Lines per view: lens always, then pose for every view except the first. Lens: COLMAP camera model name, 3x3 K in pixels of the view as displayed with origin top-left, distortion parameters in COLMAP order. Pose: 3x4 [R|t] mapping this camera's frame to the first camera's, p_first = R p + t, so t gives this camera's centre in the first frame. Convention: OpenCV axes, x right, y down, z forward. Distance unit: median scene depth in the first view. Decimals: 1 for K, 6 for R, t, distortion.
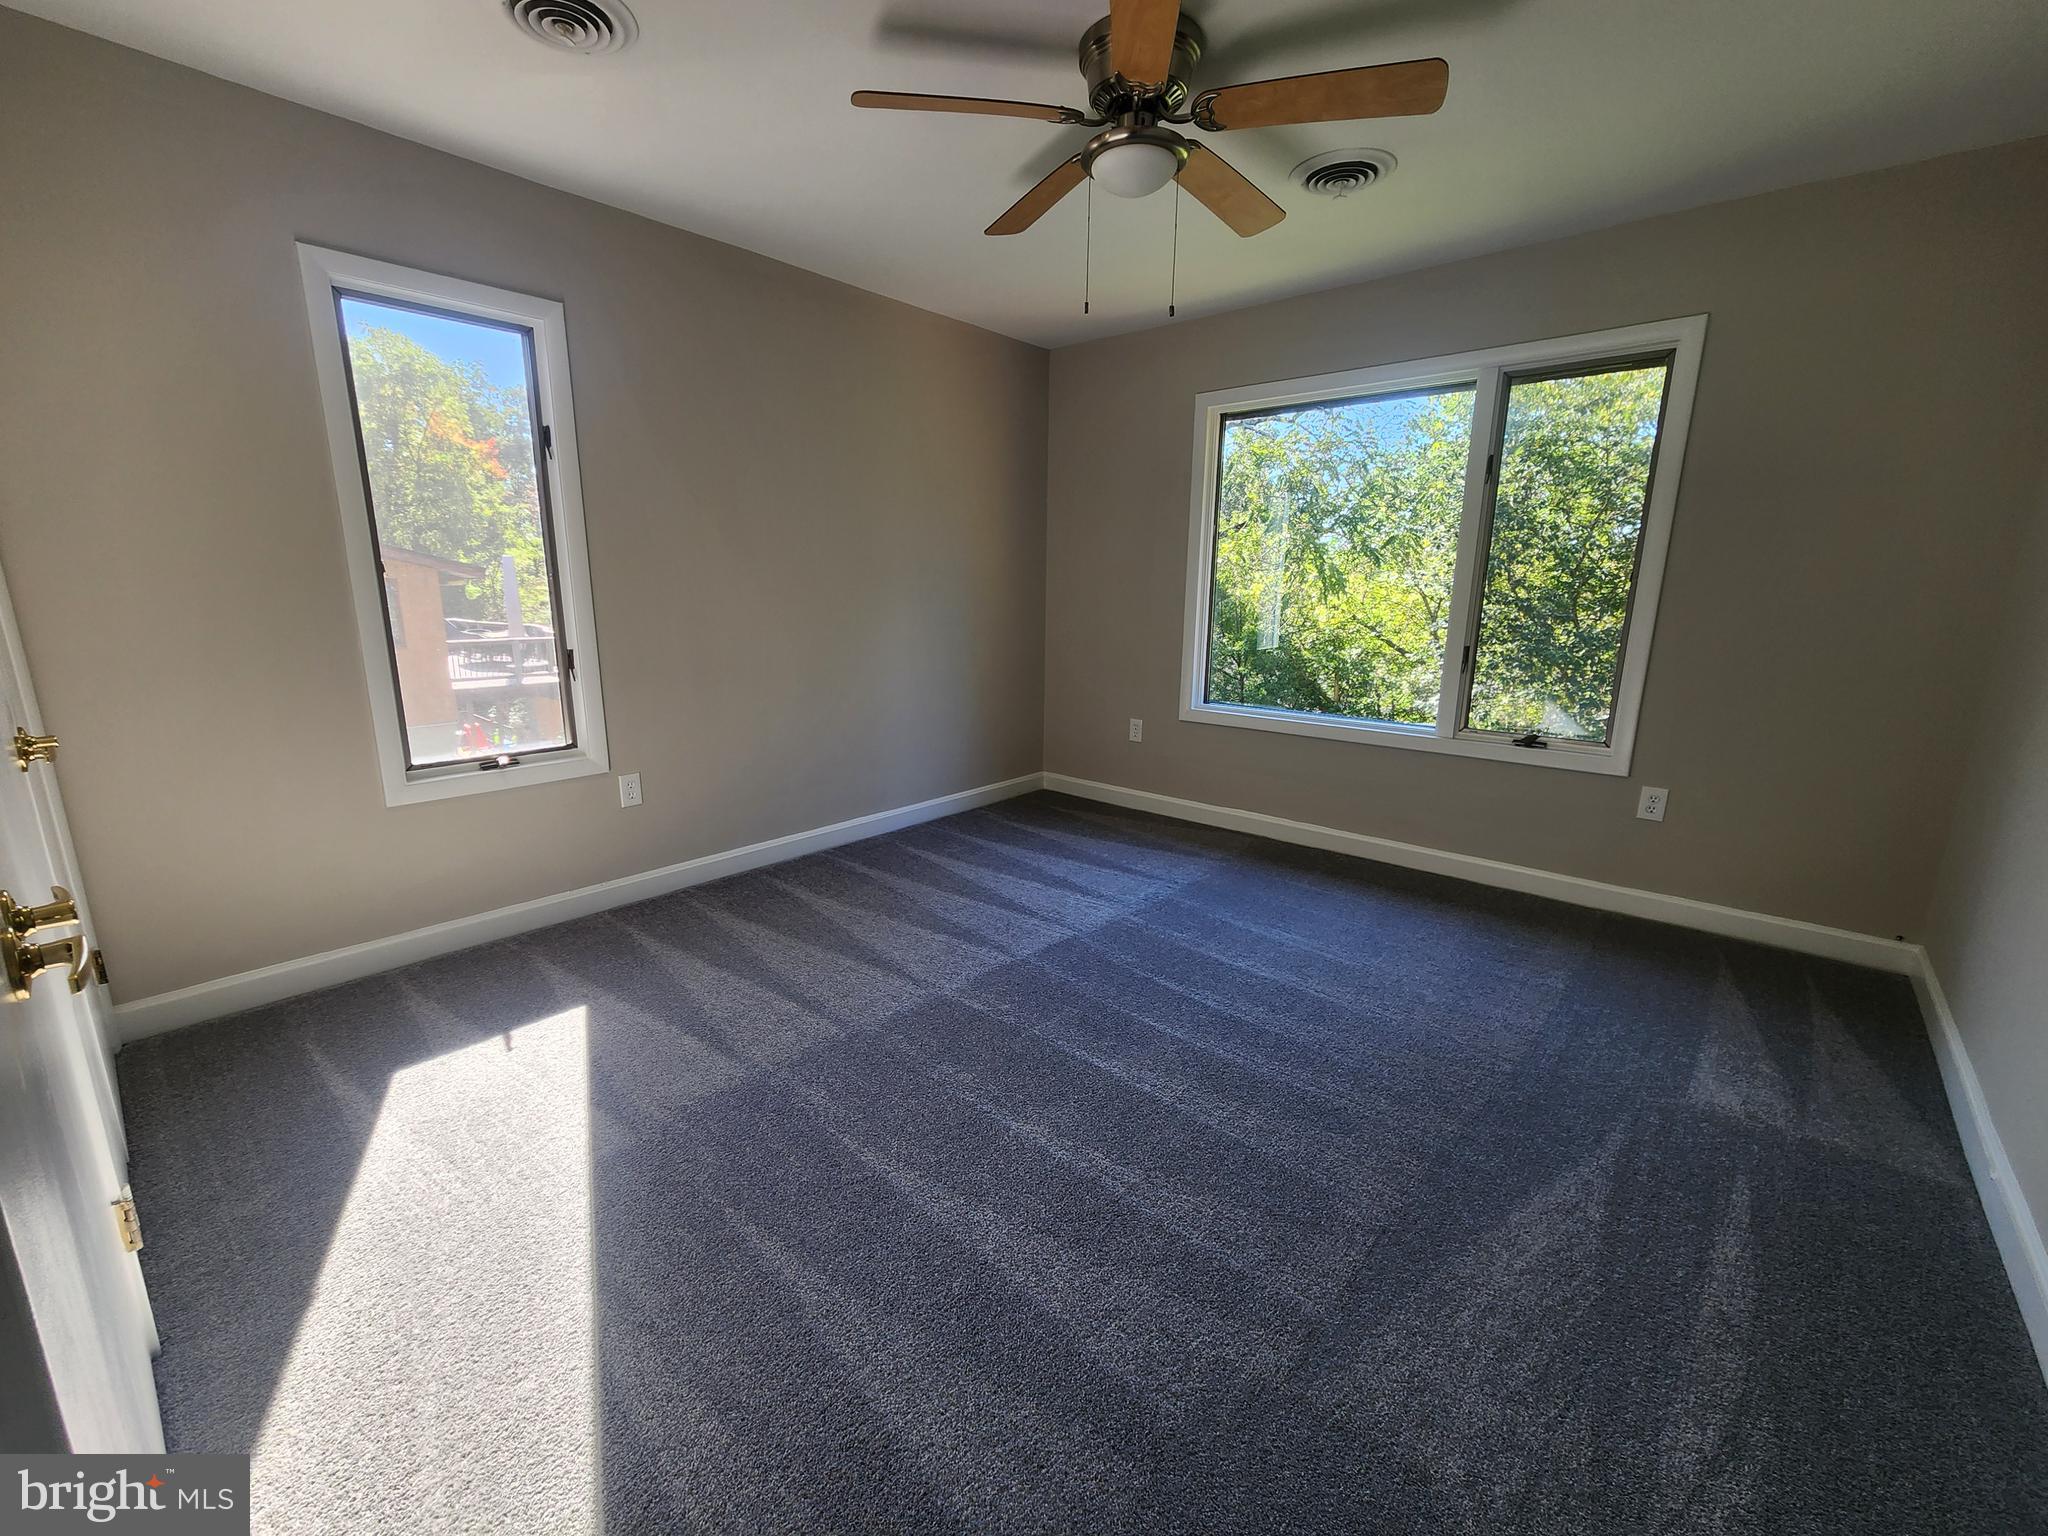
lens RADIAL K [[837.8, 0, 1005.7], [0, 837.8, 820.5], [0, 0, 1]] dist [-0.003539, 0.003386]
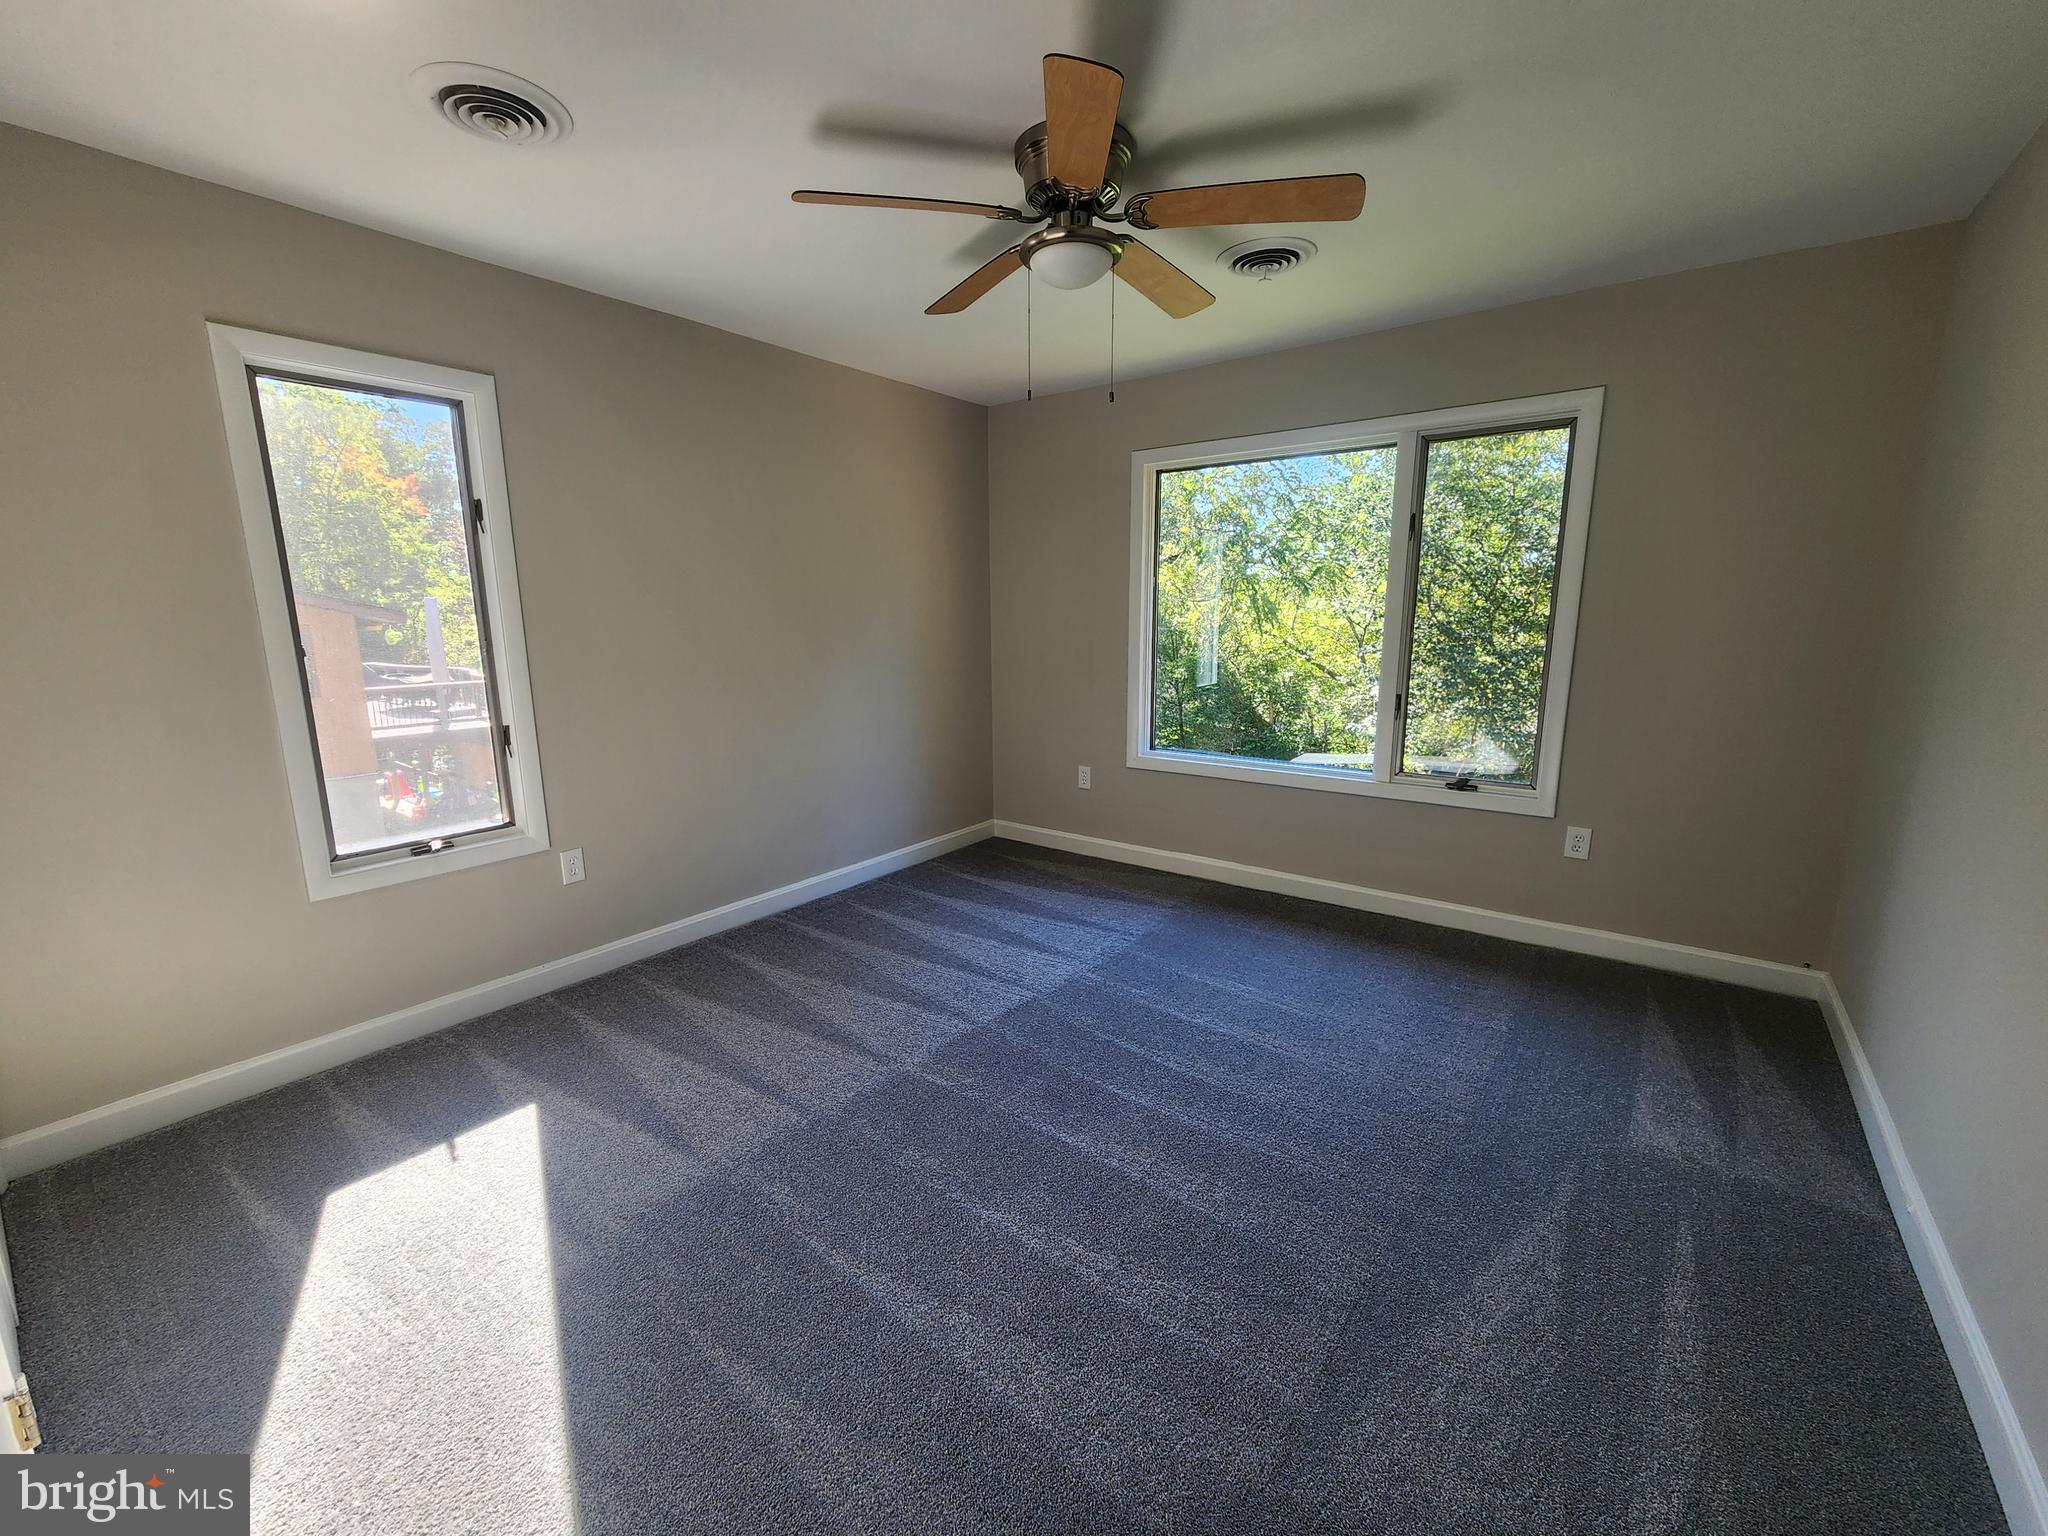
lens RADIAL K [[837.8, 0, 995.0], [0, 837.8, 775.5], [0, 0, 1]] dist [-0.003539, 0.003386]
pose [[0.997416, -0.030286, 0.065145, -0.023858], [0.032165, 0.999091, -0.027989, -0.112246], [-0.064238, 0.030013, 0.997483, -0.000290]]
